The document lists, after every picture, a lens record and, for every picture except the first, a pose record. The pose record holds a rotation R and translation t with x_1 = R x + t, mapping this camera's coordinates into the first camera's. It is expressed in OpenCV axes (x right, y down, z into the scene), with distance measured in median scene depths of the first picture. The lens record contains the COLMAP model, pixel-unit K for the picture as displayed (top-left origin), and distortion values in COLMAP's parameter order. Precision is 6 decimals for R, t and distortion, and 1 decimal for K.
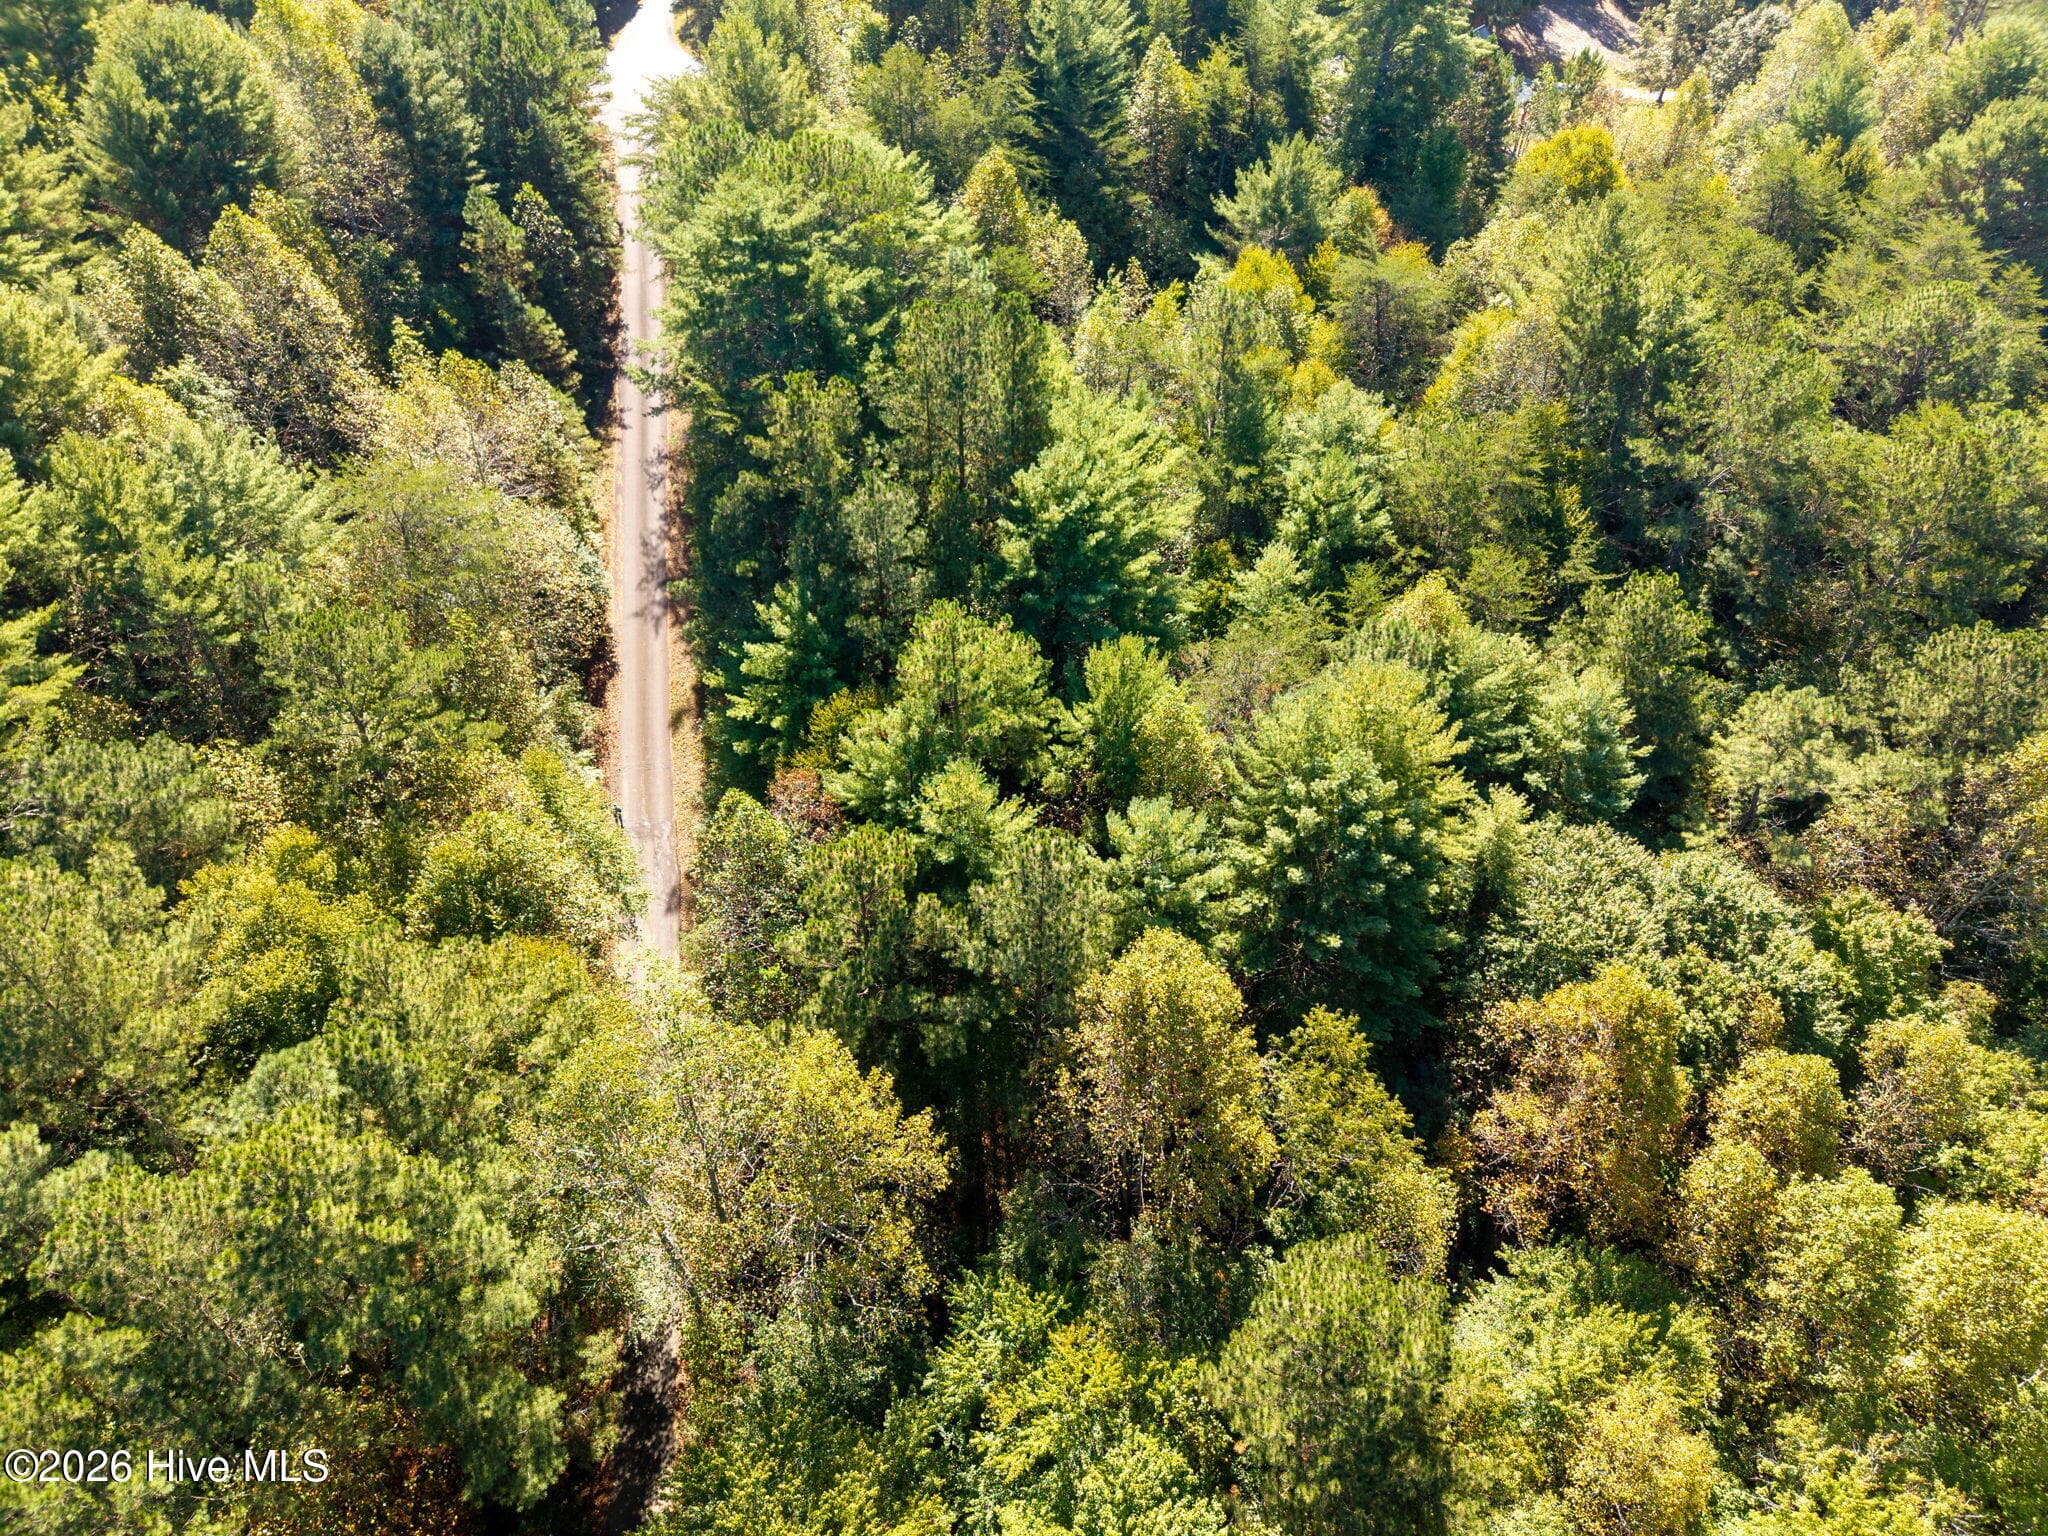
lens RADIAL K [[1366.8, 0, 1040.5], [0, 1366.8, 746.6], [0, 0, 1]] dist [0.045538, -0.040343]
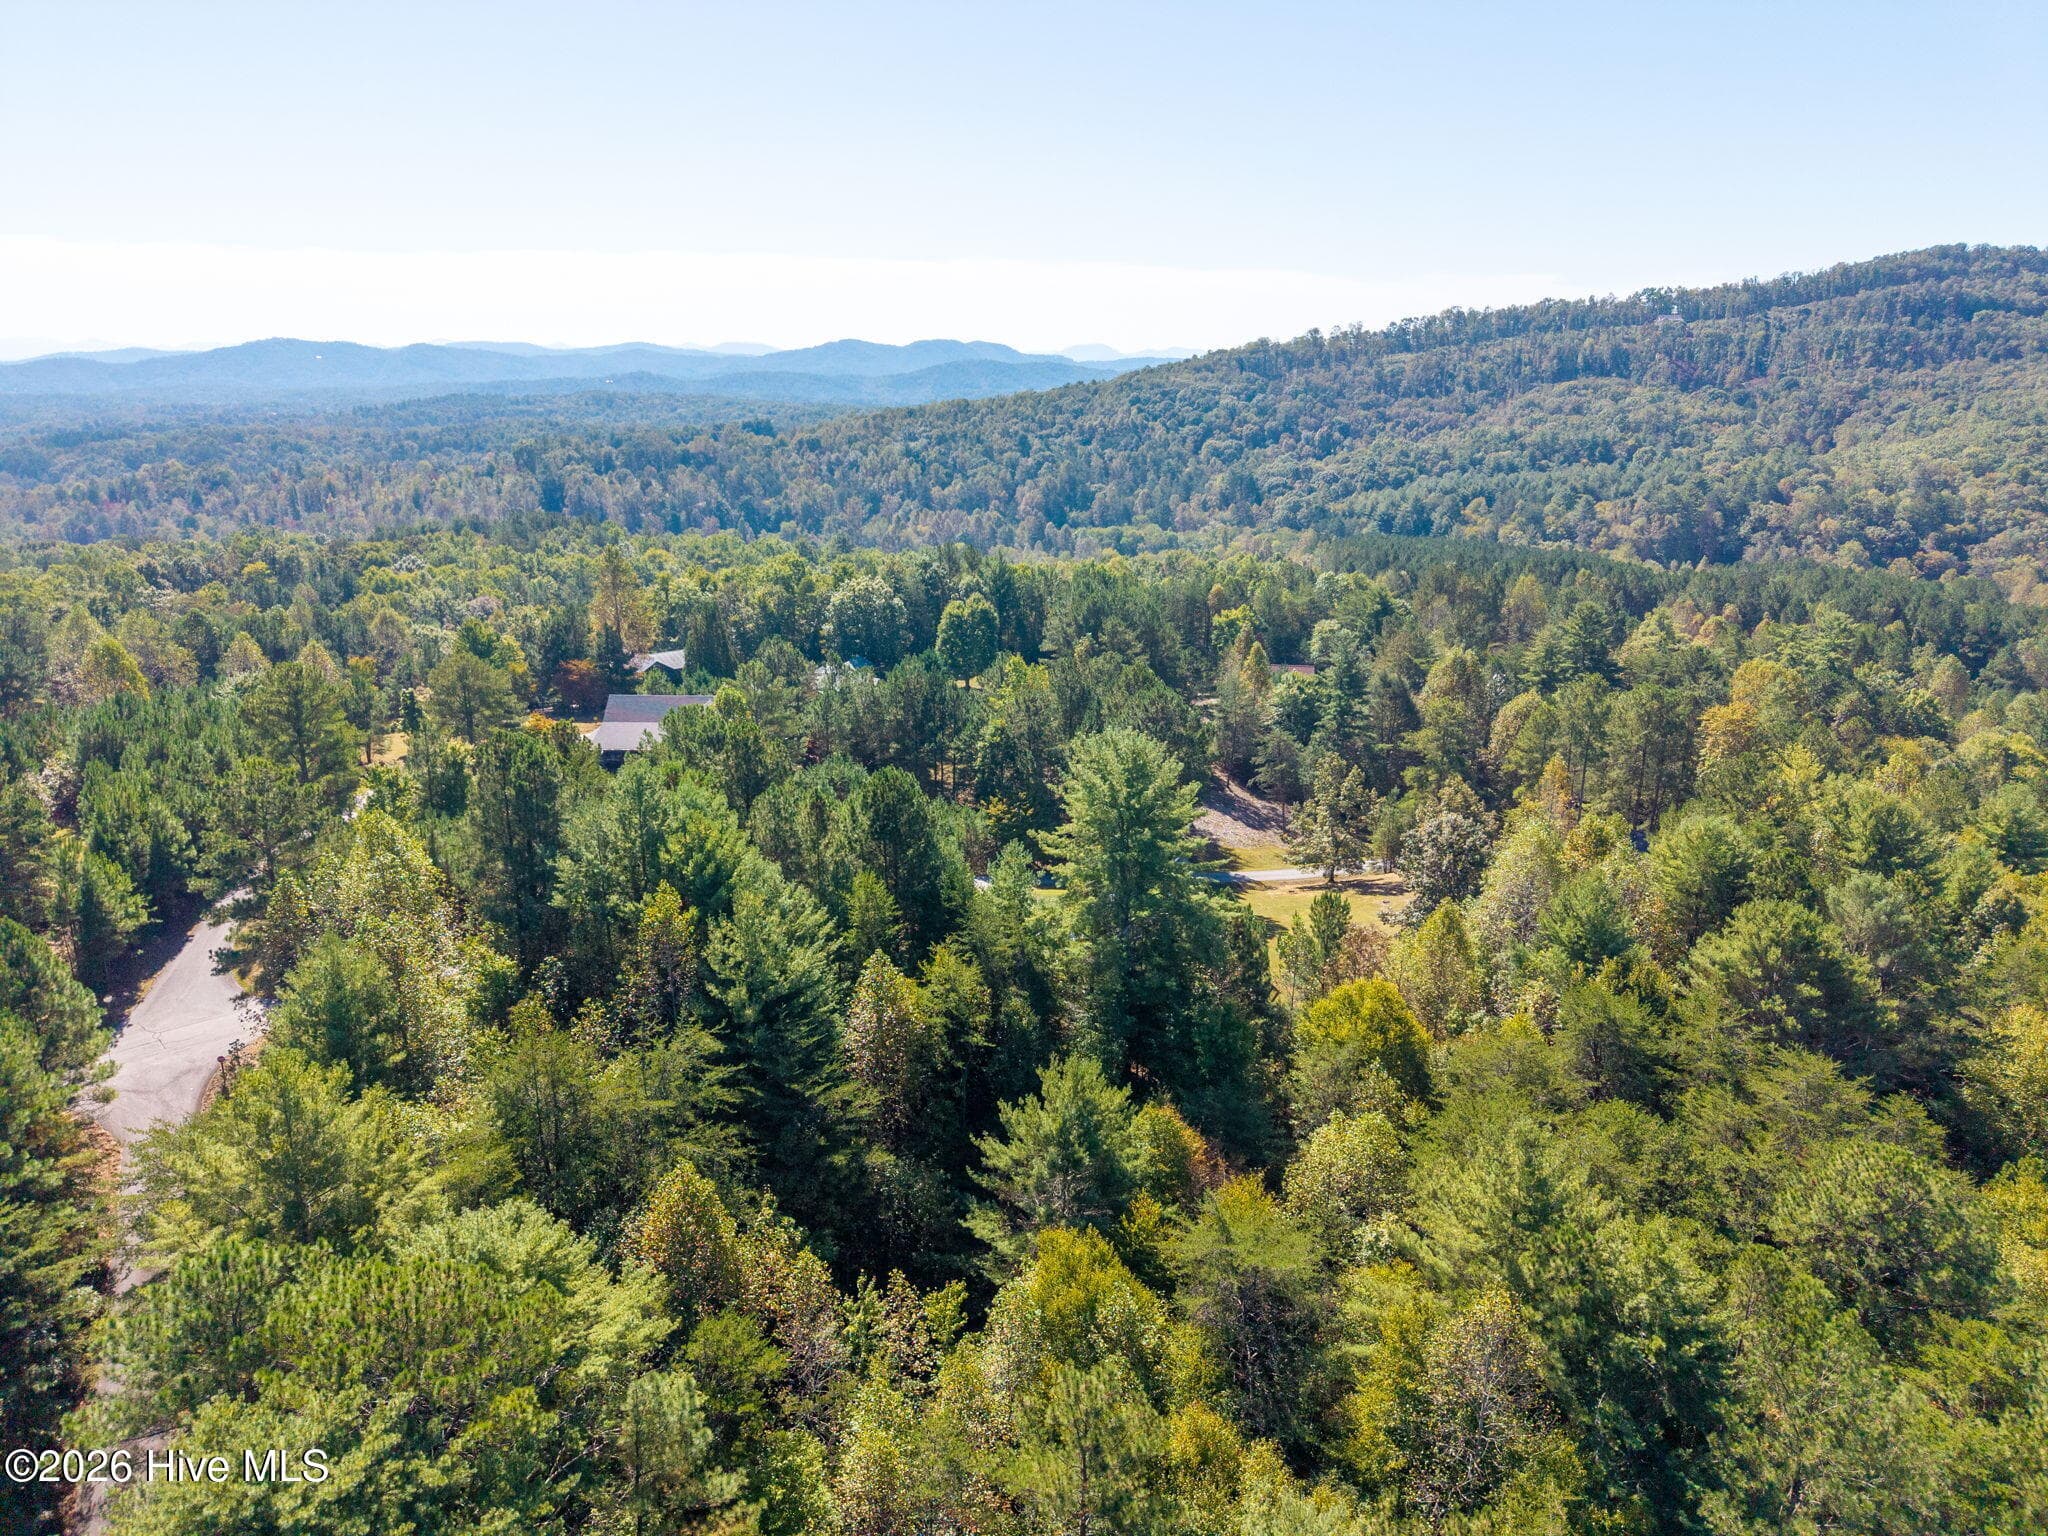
lens RADIAL K [[1366.8, 0, 1024.7], [0, 1366.8, 764.3], [0, 0, 1]] dist [0.045538, -0.040343]
pose [[0.963848, -0.085128, 0.252489, -0.023158], [0.193408, 0.875309, -0.443201, -0.245581], [-0.183277, 0.476012, 0.860129, 0.246627]]
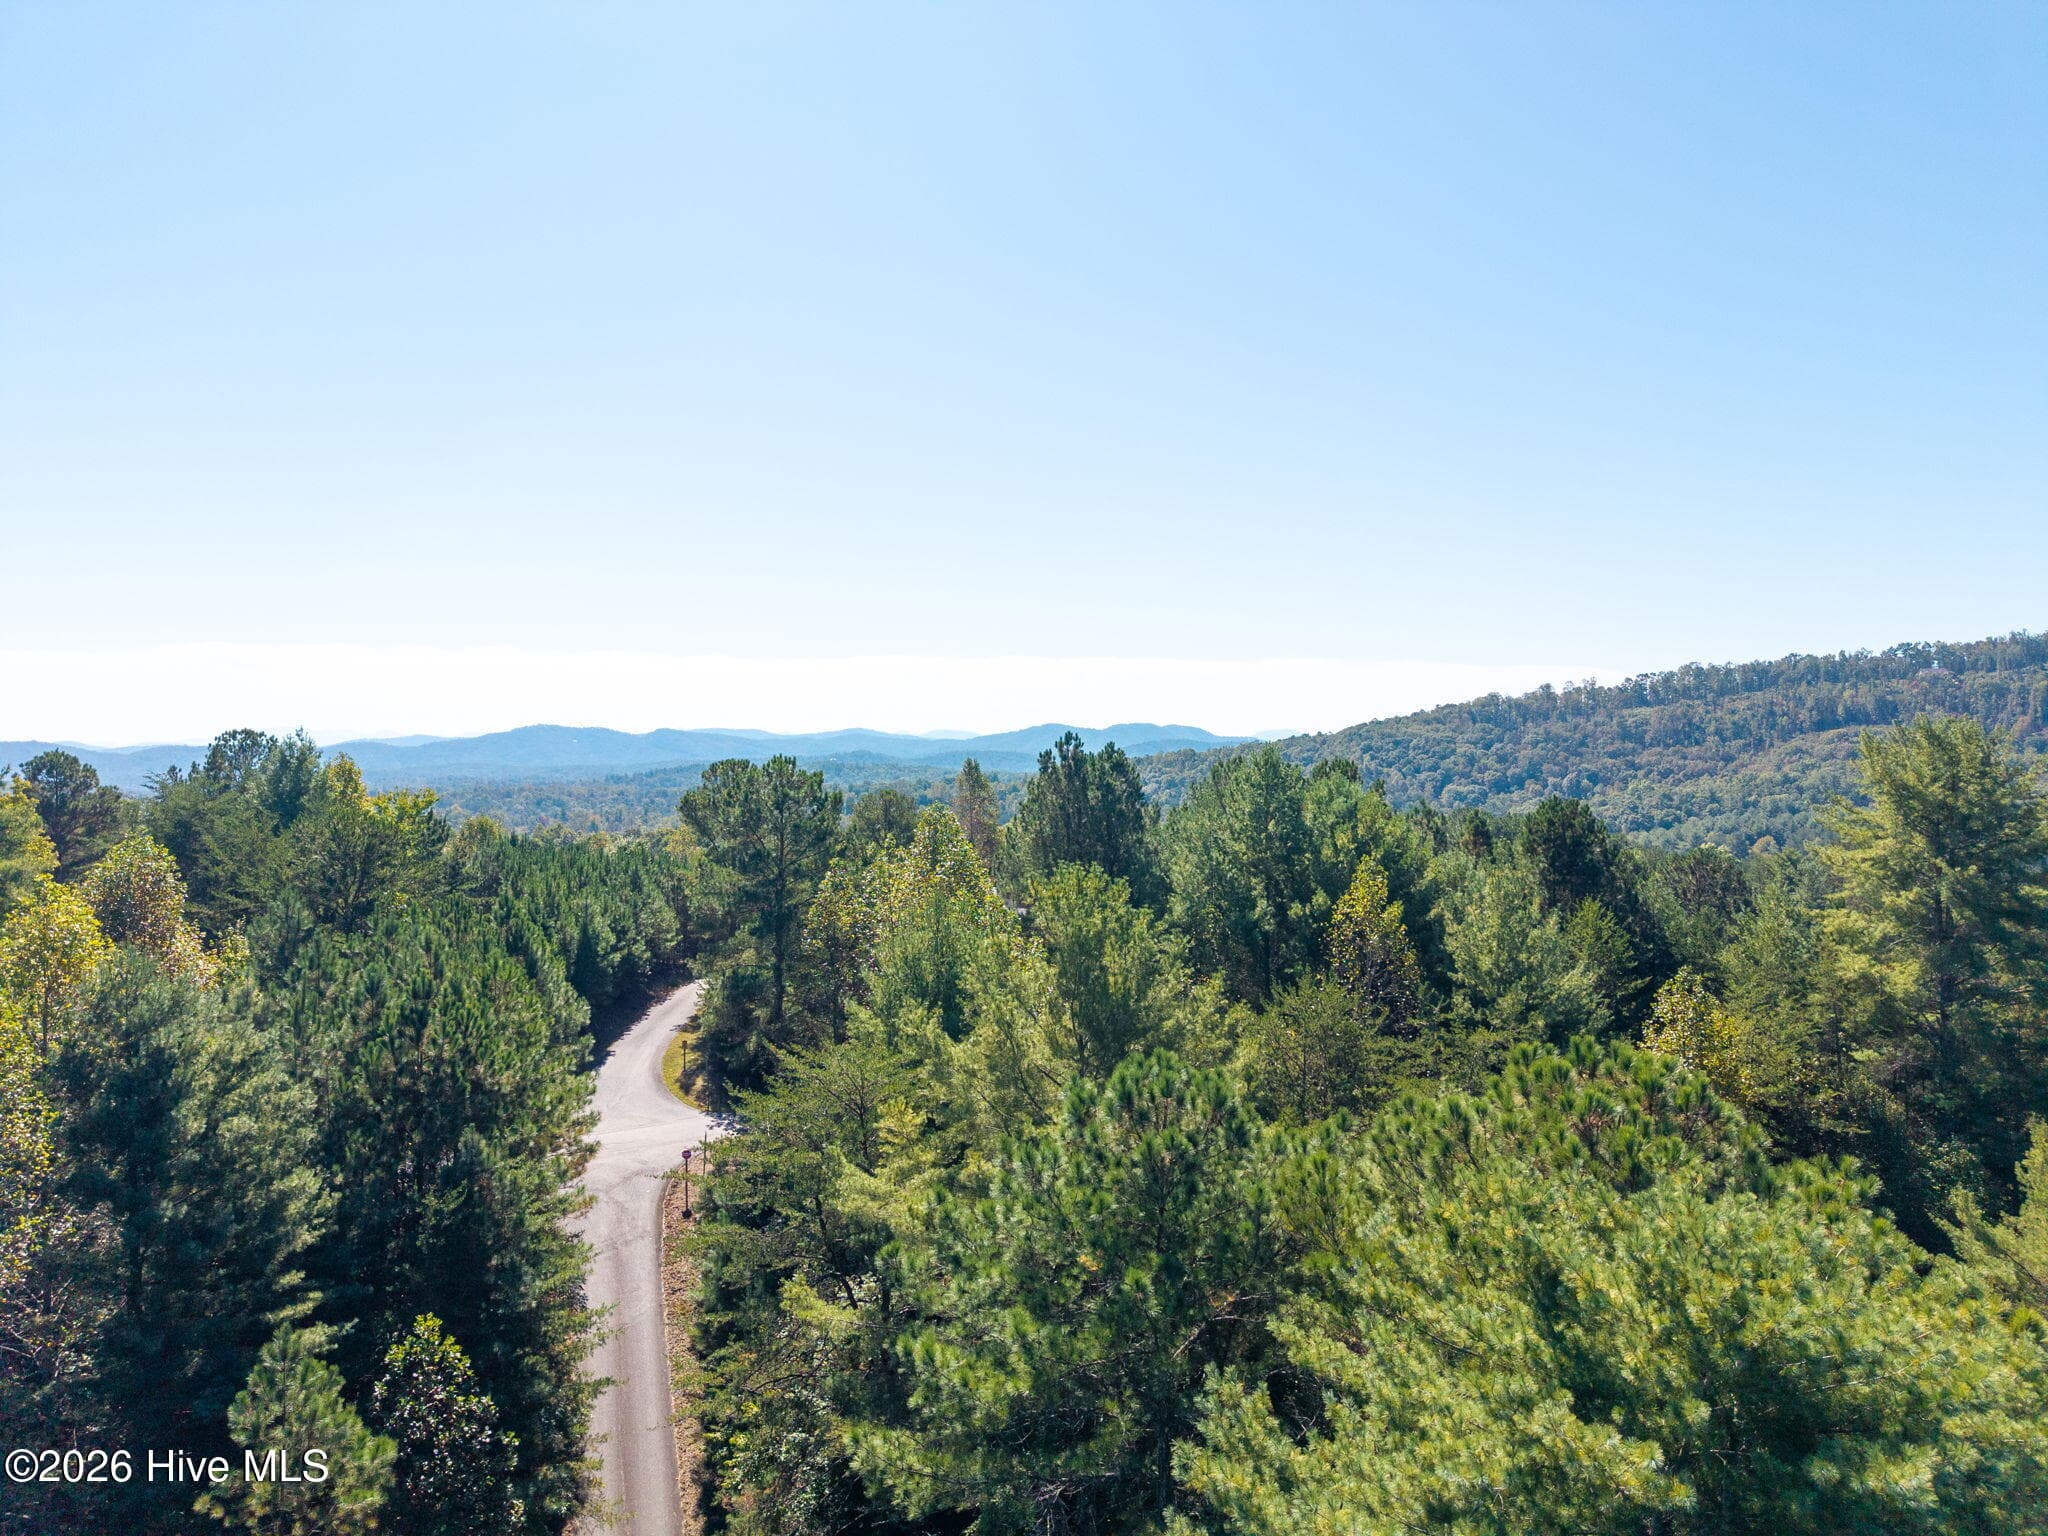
lens RADIAL K [[1366.8, 0, 1030.2], [0, 1366.8, 778.9], [0, 0, 1]] dist [0.045538, -0.040343]
pose [[0.990039, -0.016138, 0.139867, -0.252252], [0.107679, 0.726819, -0.678336, -0.231956], [-0.090712, 0.686639, 0.721317, 0.590679]]
